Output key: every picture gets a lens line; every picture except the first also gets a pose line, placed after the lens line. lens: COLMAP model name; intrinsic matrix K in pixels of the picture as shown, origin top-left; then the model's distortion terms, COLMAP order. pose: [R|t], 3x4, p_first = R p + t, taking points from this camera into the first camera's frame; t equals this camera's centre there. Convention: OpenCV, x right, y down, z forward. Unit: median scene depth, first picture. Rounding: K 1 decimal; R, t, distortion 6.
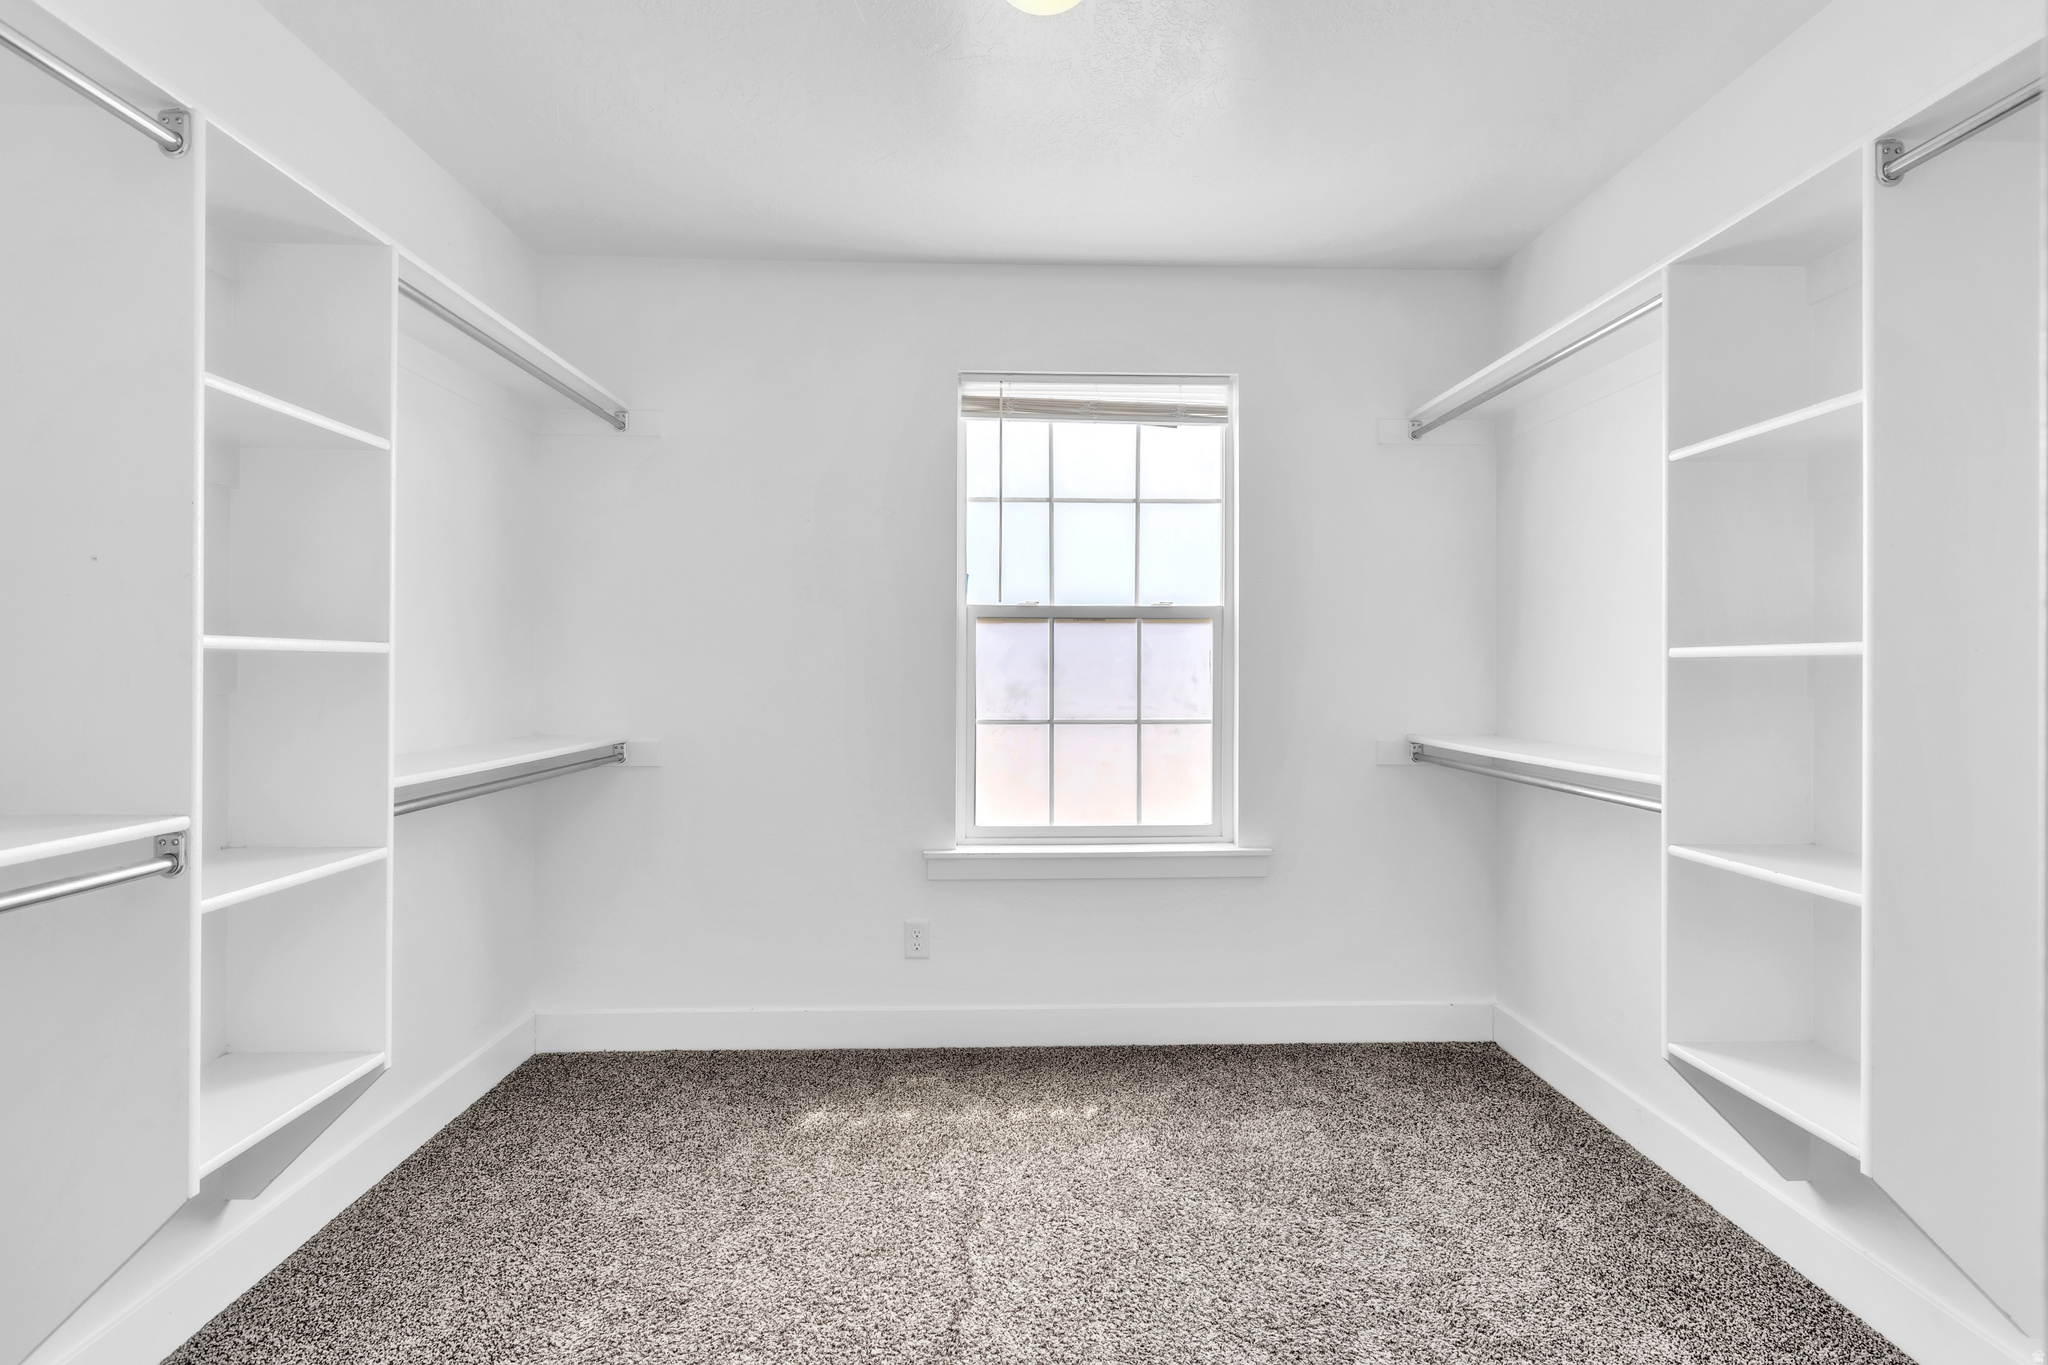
lens RADIAL K [[918.0, 0, 1028.9], [0, 918.0, 668.0], [0, 0, 1]] dist [0.000523, 0.000752]
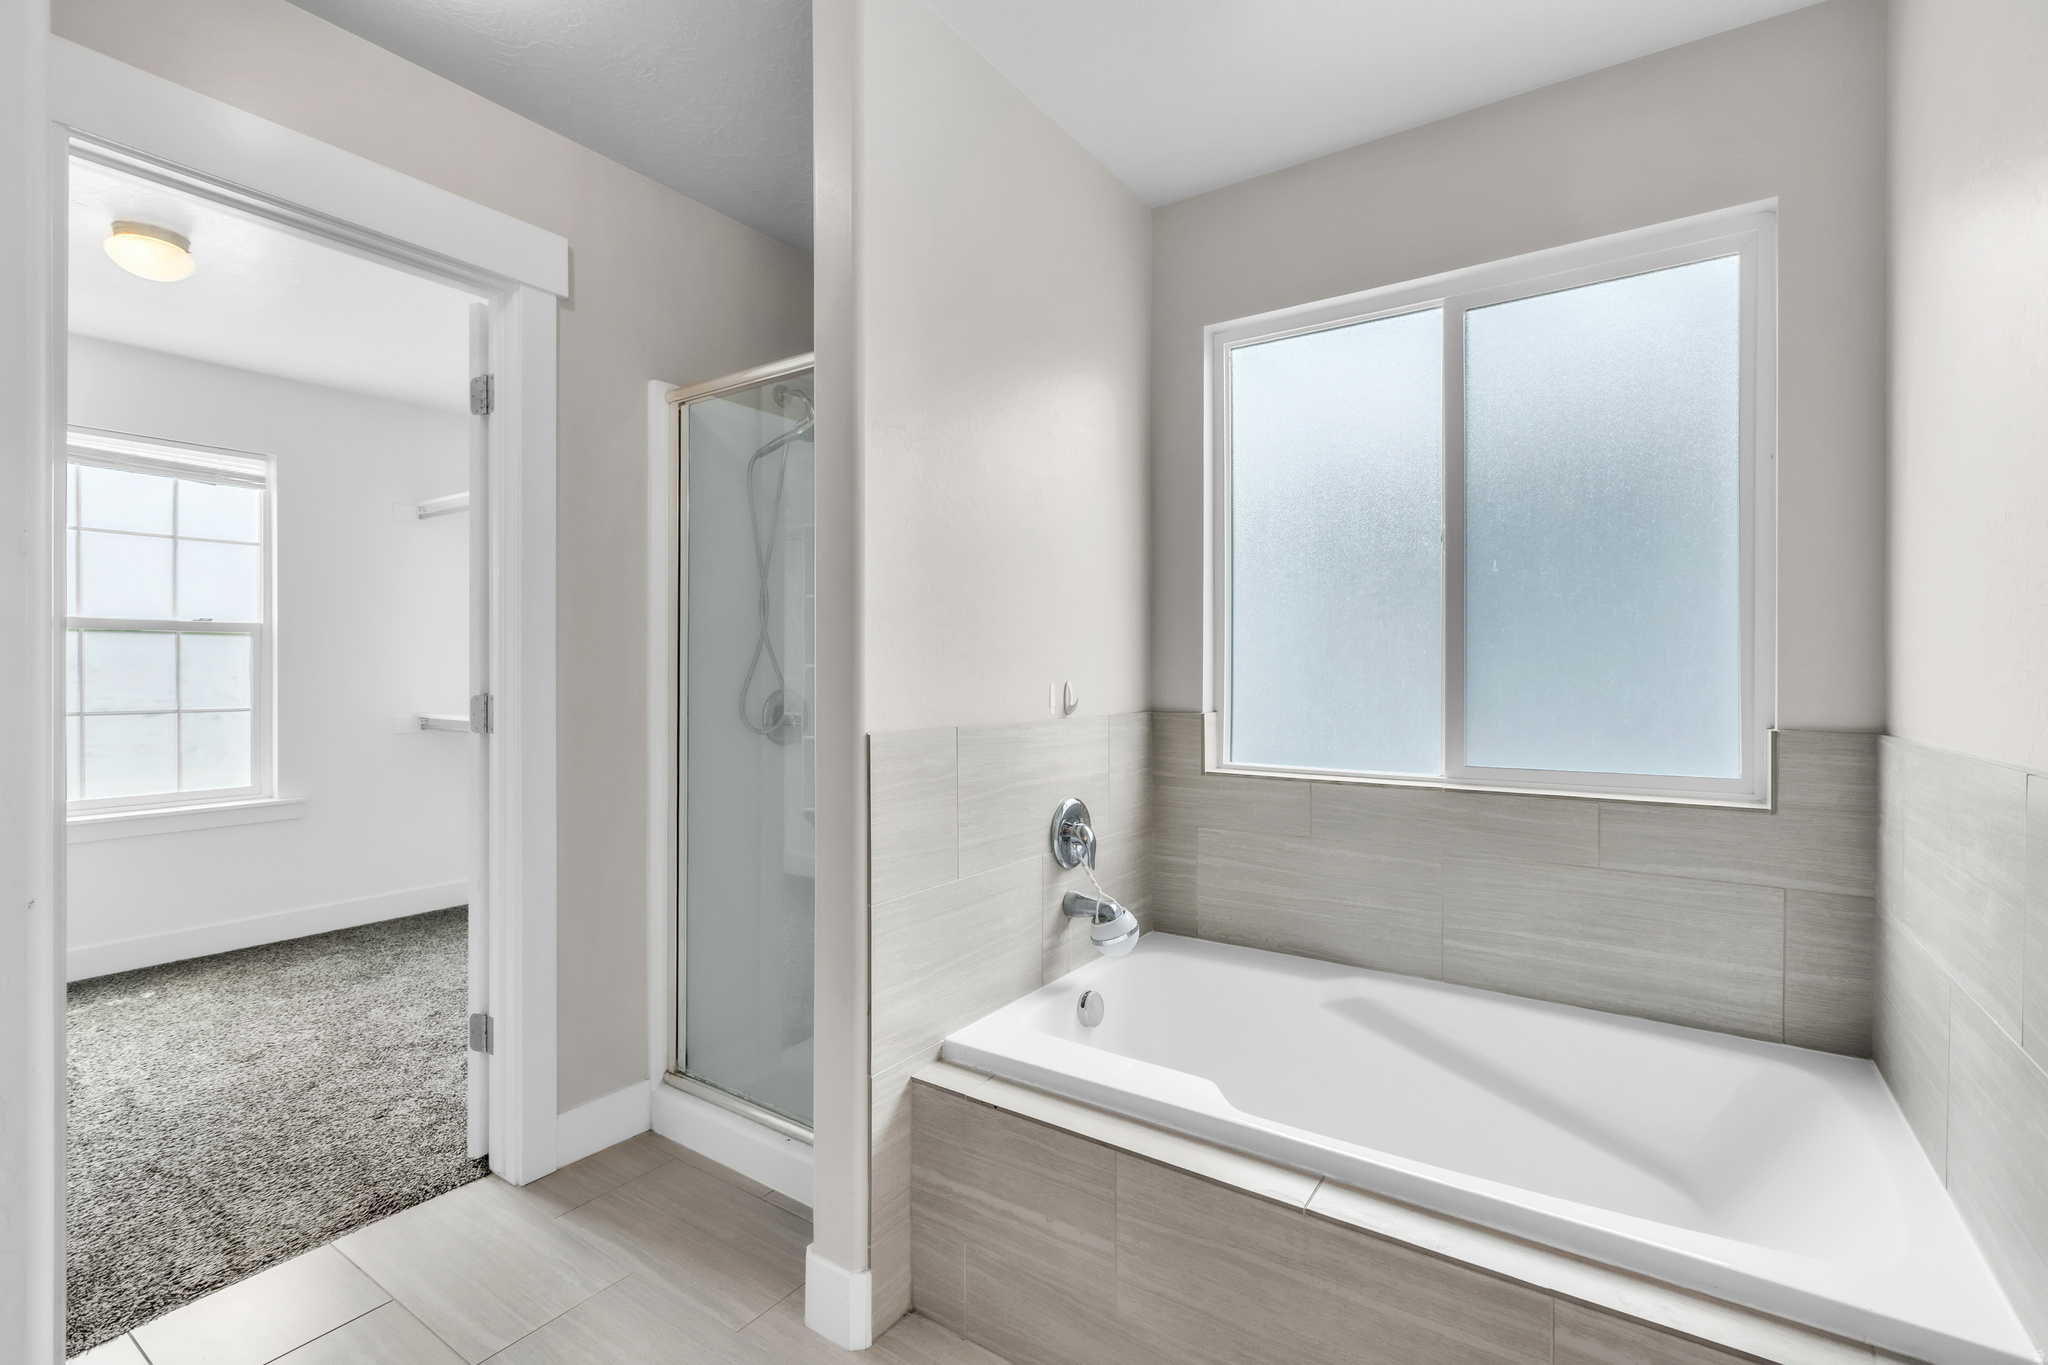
lens RADIAL K [[918.0, 0, 1038.1], [0, 918.0, 674.0], [0, 0, 1]] dist [0.000523, 0.000752]
pose [[0.583885, -0.006477, 0.811810, -0.220518], [-0.003947, 0.999934, 0.010816, -0.012151], [-0.811827, -0.009519, 0.583821, -0.719304]]
